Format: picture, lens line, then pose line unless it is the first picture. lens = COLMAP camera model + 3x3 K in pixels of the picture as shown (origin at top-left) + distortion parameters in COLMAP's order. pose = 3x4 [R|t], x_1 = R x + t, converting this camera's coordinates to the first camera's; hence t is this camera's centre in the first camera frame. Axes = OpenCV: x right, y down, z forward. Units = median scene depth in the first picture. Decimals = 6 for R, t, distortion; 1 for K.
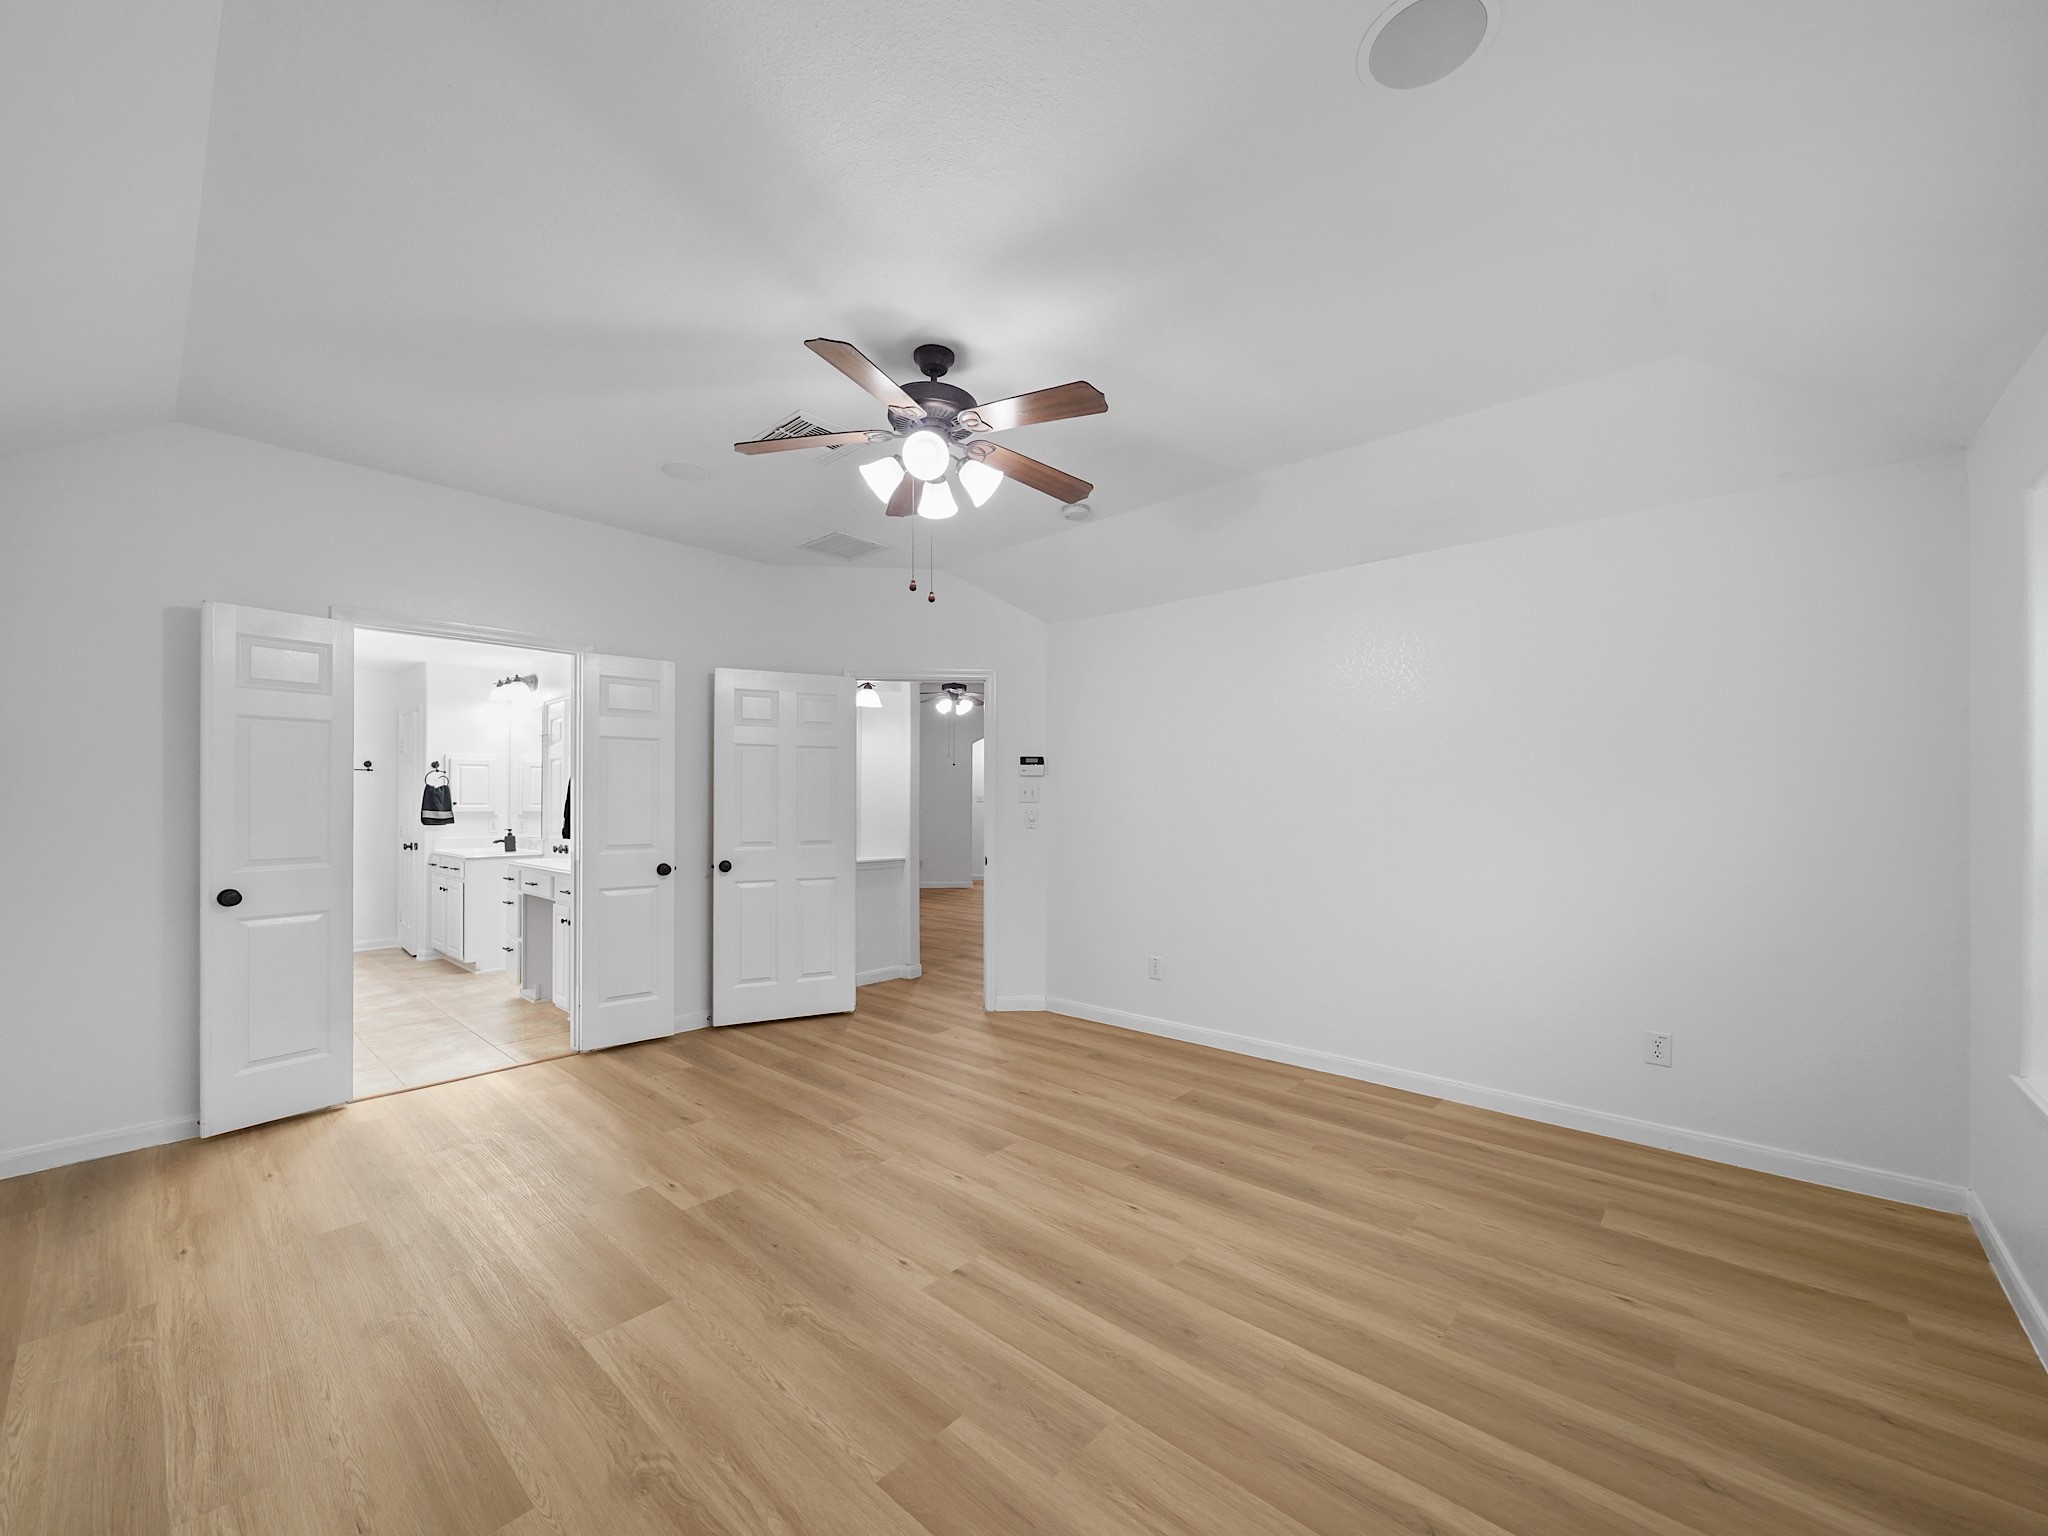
lens RADIAL K [[803.6, 0, 1020.6], [0, 803.6, 785.8], [0, 0, 1]] dist [-0.001871, 0.000033]
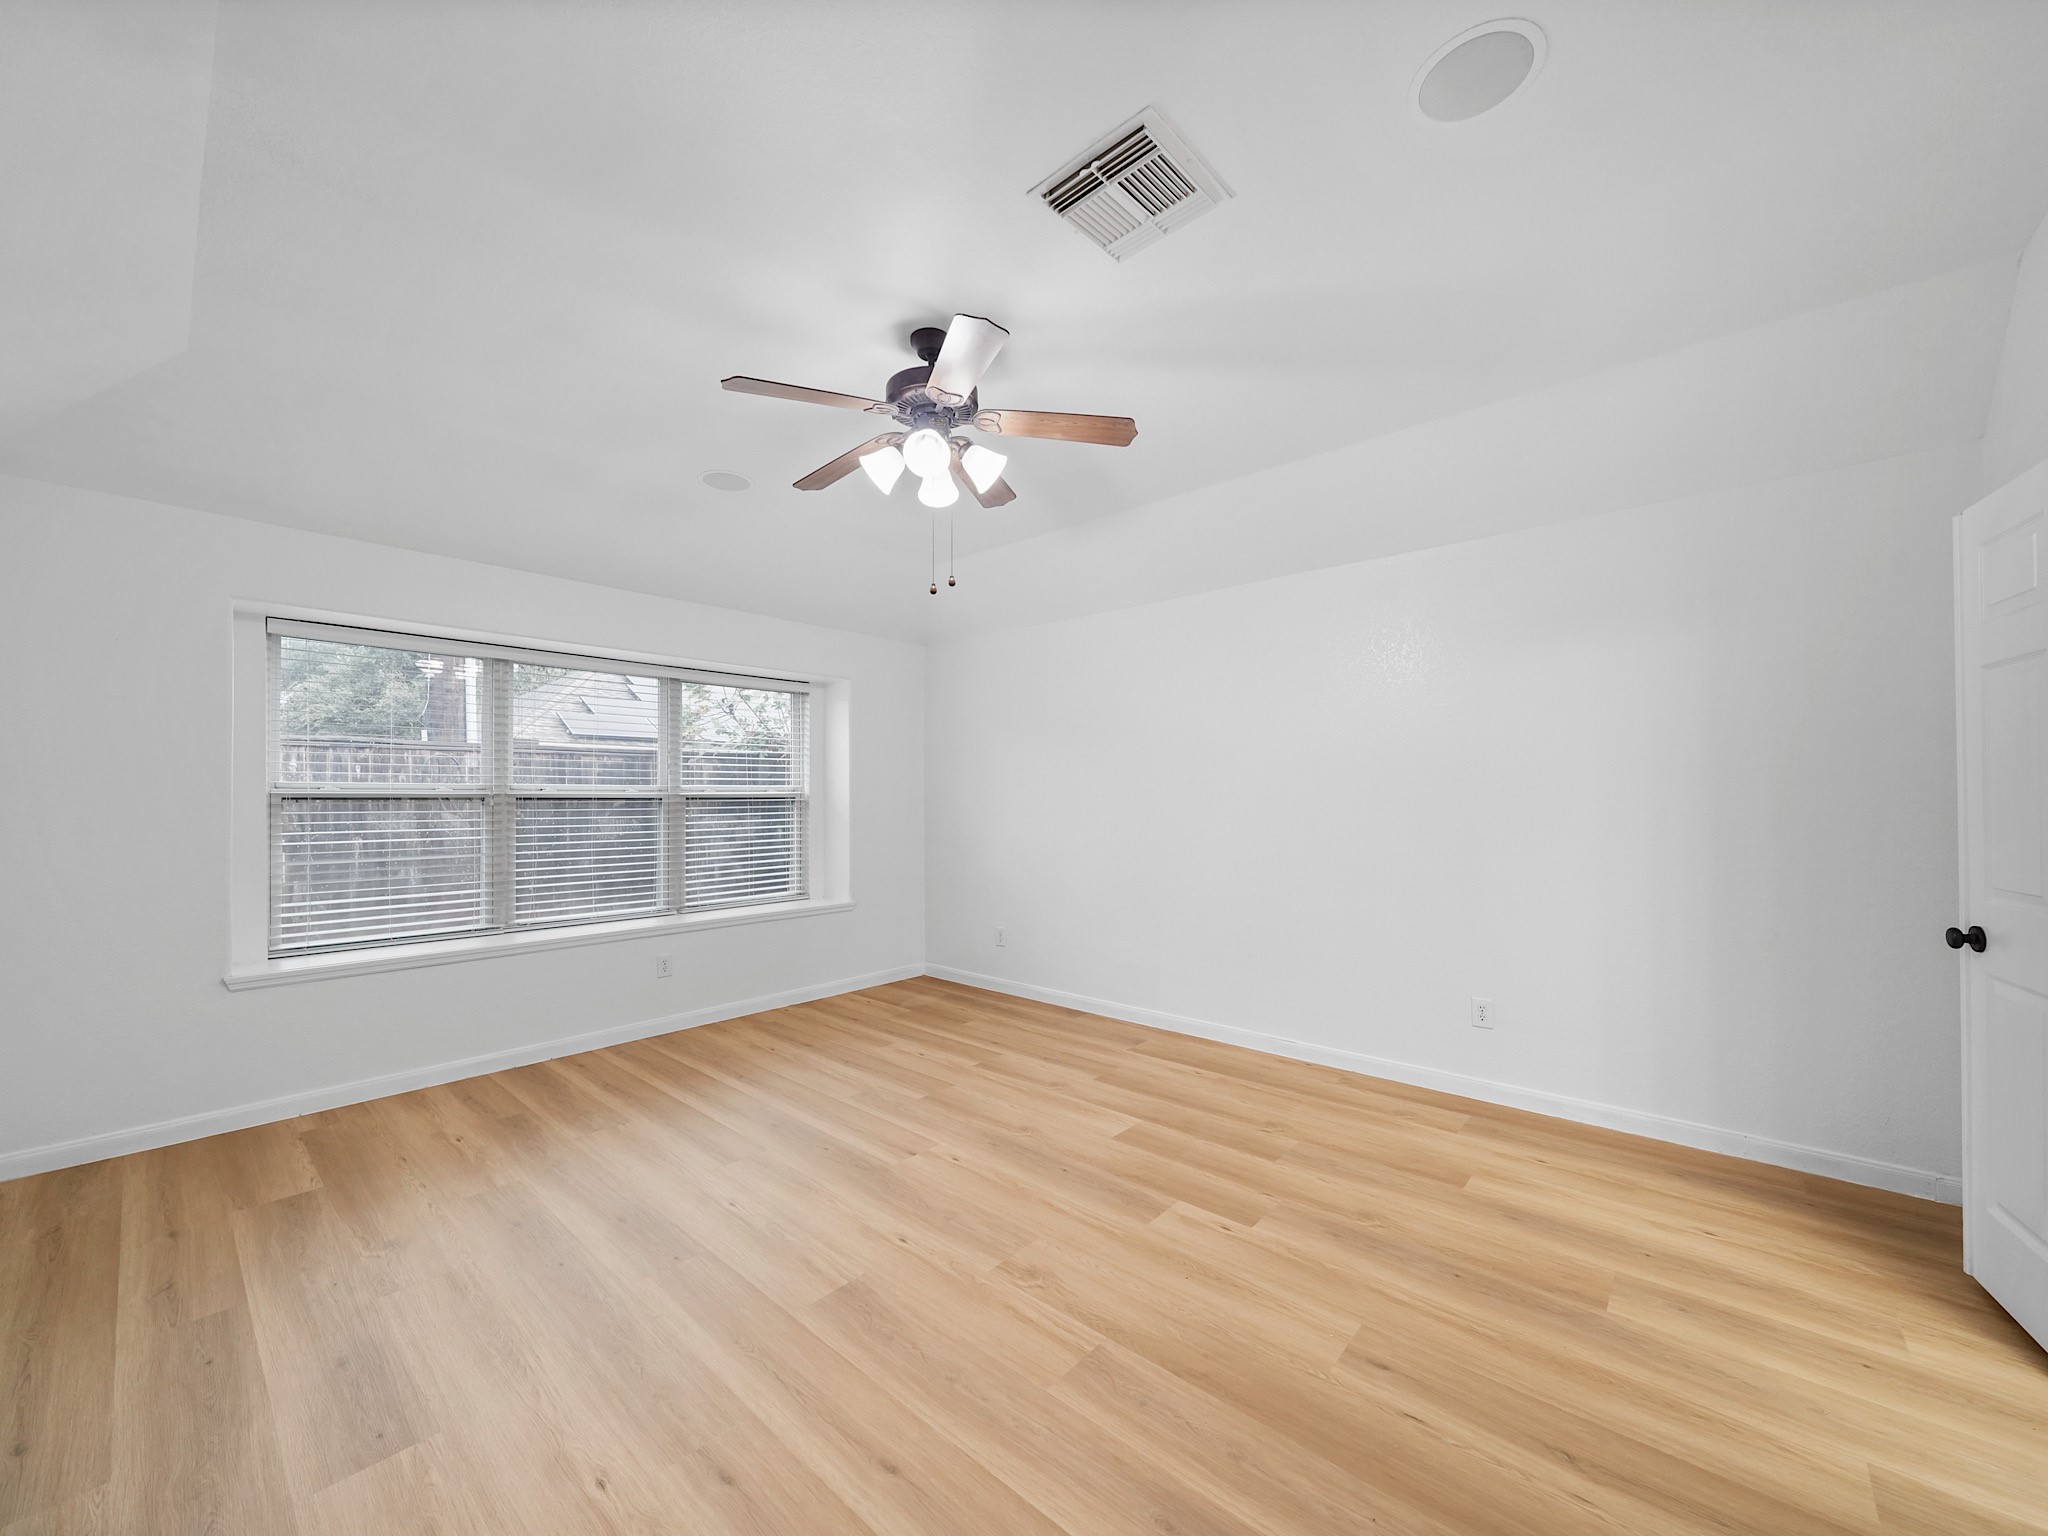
lens RADIAL K [[803.6, 0, 1020.6], [0, 803.6, 785.8], [0, 0, 1]] dist [-0.001871, 0.000033]
pose [[-0.999986, 0.004263, -0.003092, -0.196962], [0.004354, 0.999545, -0.029835, 0.032358], [0.002964, -0.029848, -0.999550, 1.822220]]
